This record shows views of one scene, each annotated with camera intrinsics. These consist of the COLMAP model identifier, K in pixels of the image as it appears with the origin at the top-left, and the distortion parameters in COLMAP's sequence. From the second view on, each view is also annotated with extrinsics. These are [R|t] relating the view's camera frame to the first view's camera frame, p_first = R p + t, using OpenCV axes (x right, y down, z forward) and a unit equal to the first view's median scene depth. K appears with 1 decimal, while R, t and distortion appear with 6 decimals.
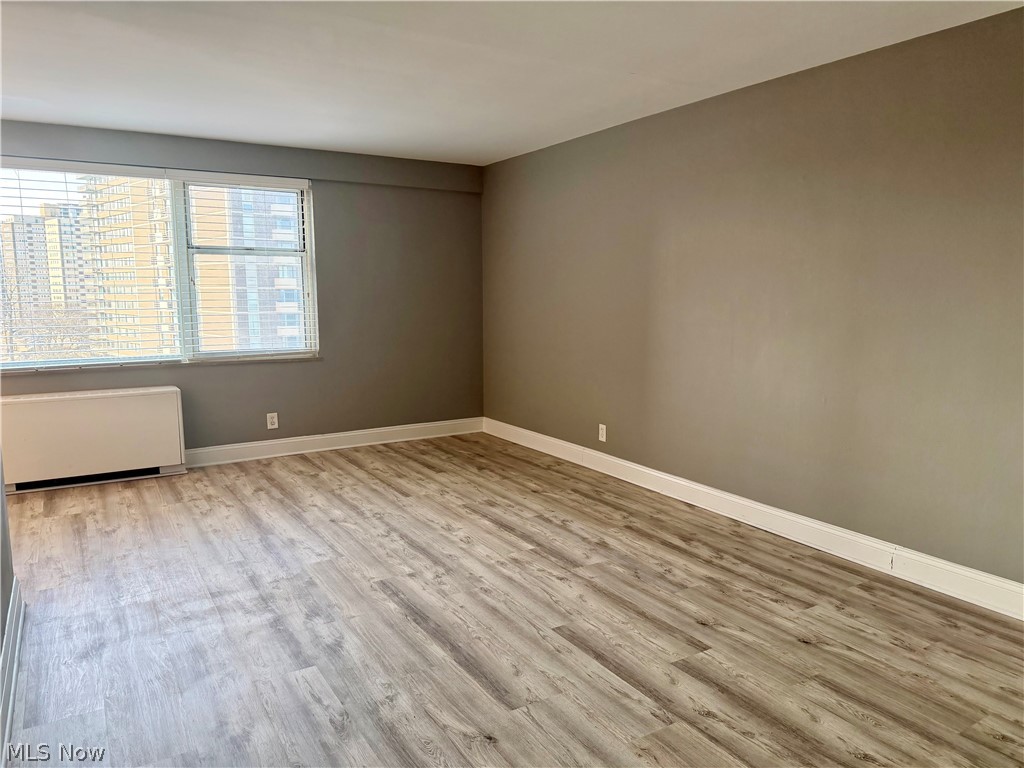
lens RADIAL K [[711.3, 0, 503.0], [0, 711.3, 380.7], [0, 0, 1]] dist [0.193613, -0.340267]
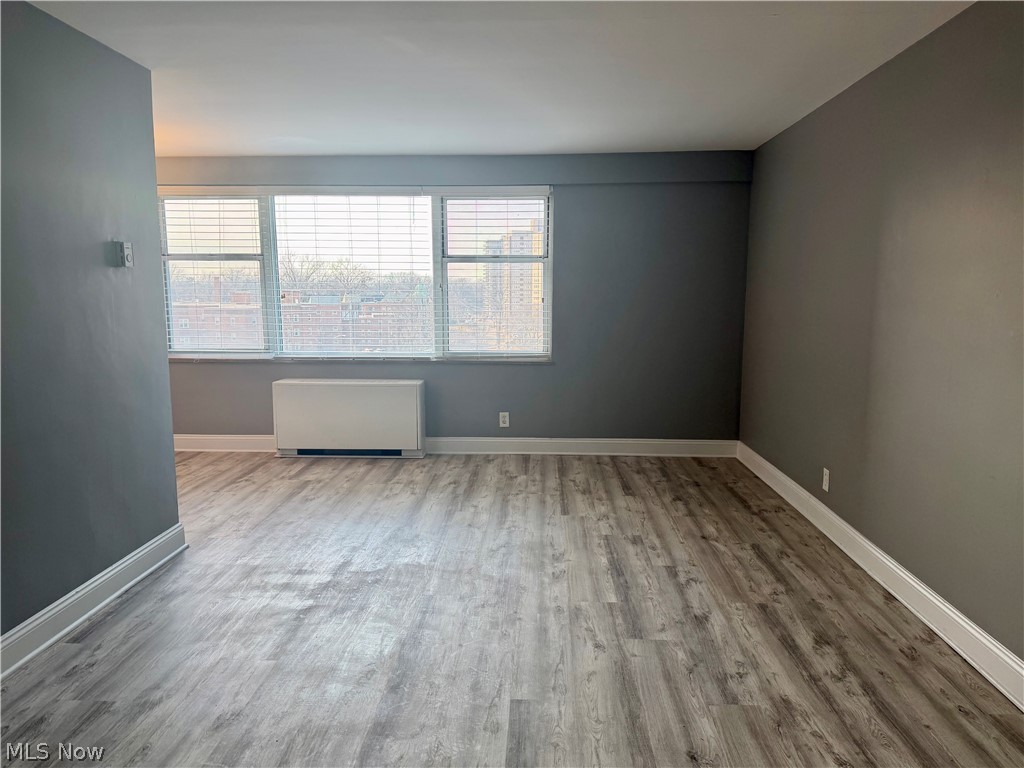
lens RADIAL K [[710.2, 0, 512.0], [0, 710.2, 384.0], [0, 0, 1]] dist [0.109876, -0.131181]
pose [[0.833406, 0.075825, -0.547435, 0.295326], [-0.072944, 0.996969, 0.027041, -0.029168], [0.547826, 0.017395, 0.836411, 0.167014]]
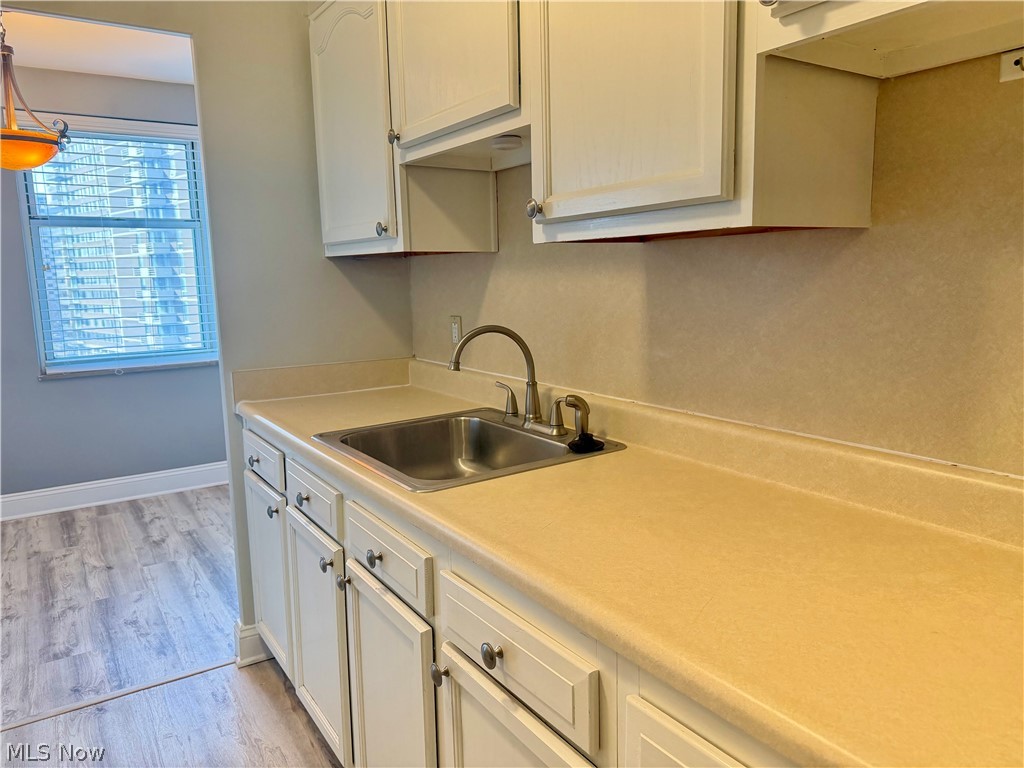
lens RADIAL K [[723.2, 0, 512.0], [0, 723.2, 384.0], [0, 0, 1]] dist [0.024719, -0.030482]
pose [[0.998555, -0.026040, 0.047014, -0.395515], [0.024711, 0.999284, 0.028640, 0.005281], [-0.047726, -0.027437, 0.998484, 0.020767]]
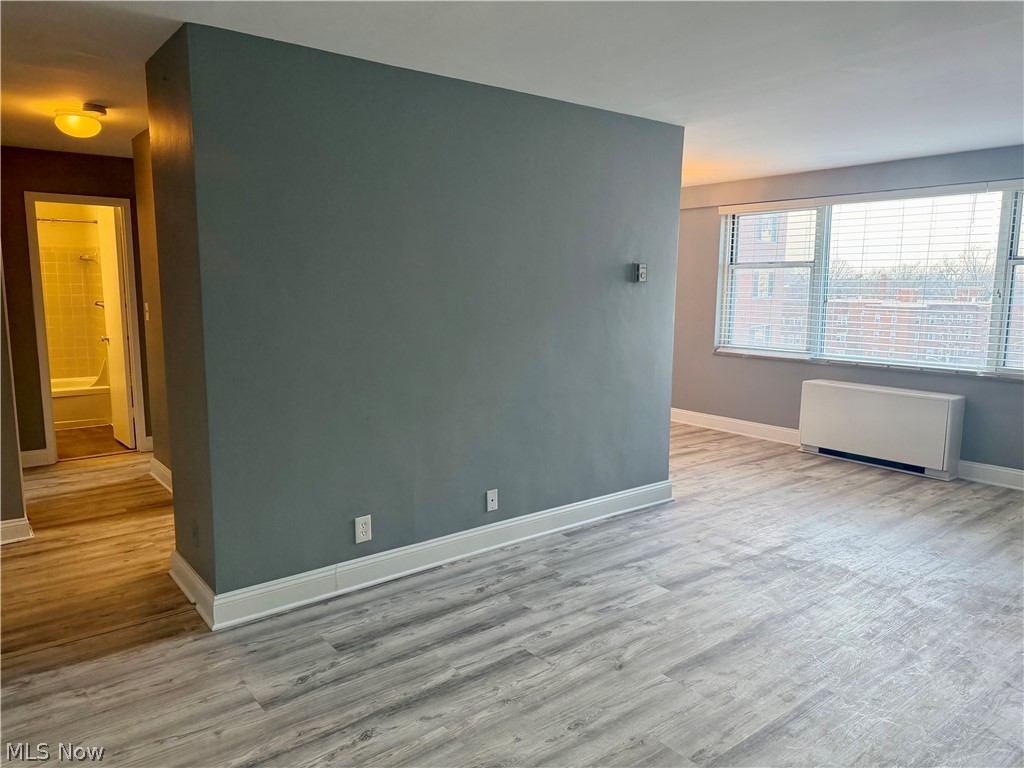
lens RADIAL K [[720.7, 0, 520.8], [0, 720.7, 382.5], [0, 0, 1]] dist [0.043665, -0.044337]
pose [[0.135540, 0.139776, -0.980863, 0.505417], [-0.133336, 0.983566, 0.121736, -0.058215], [0.981759, 0.114284, 0.151949, 0.257327]]
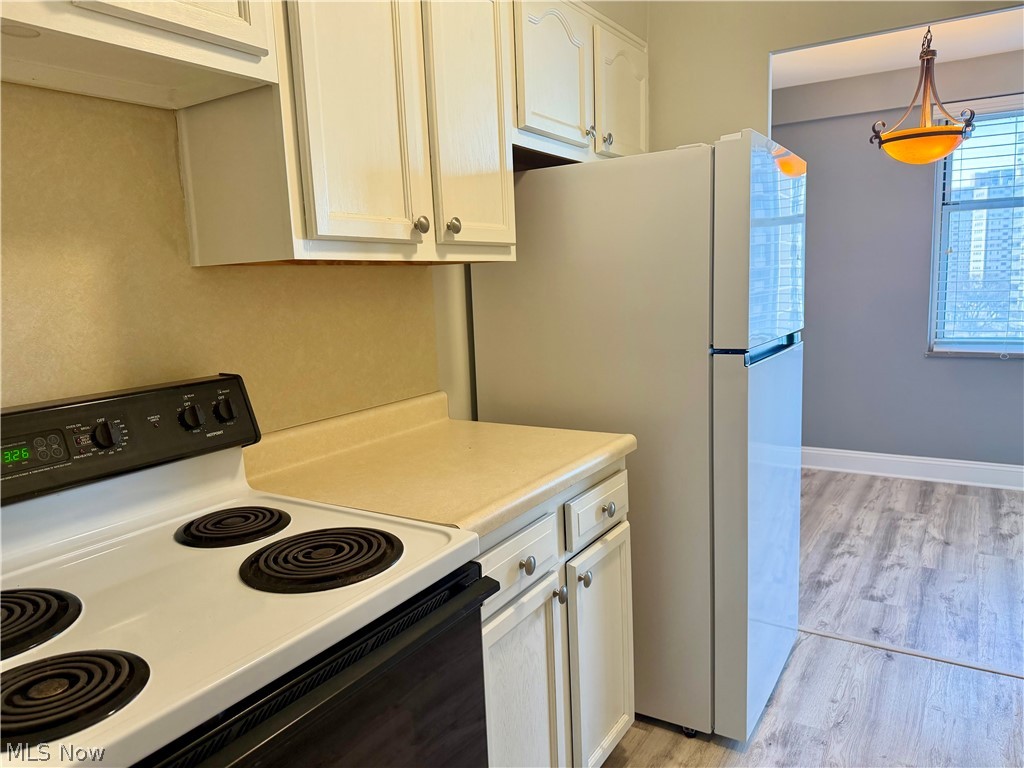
lens RADIAL K [[729.4, 0, 530.8], [0, 729.4, 385.0], [0, 0, 1]] dist [0.055249, -0.047532]
pose [[0.474068, 0.113577, -0.873132, -0.329177], [-0.075598, 0.993234, 0.088154, 0.002857], [0.877237, 0.024216, 0.479447, 0.014177]]
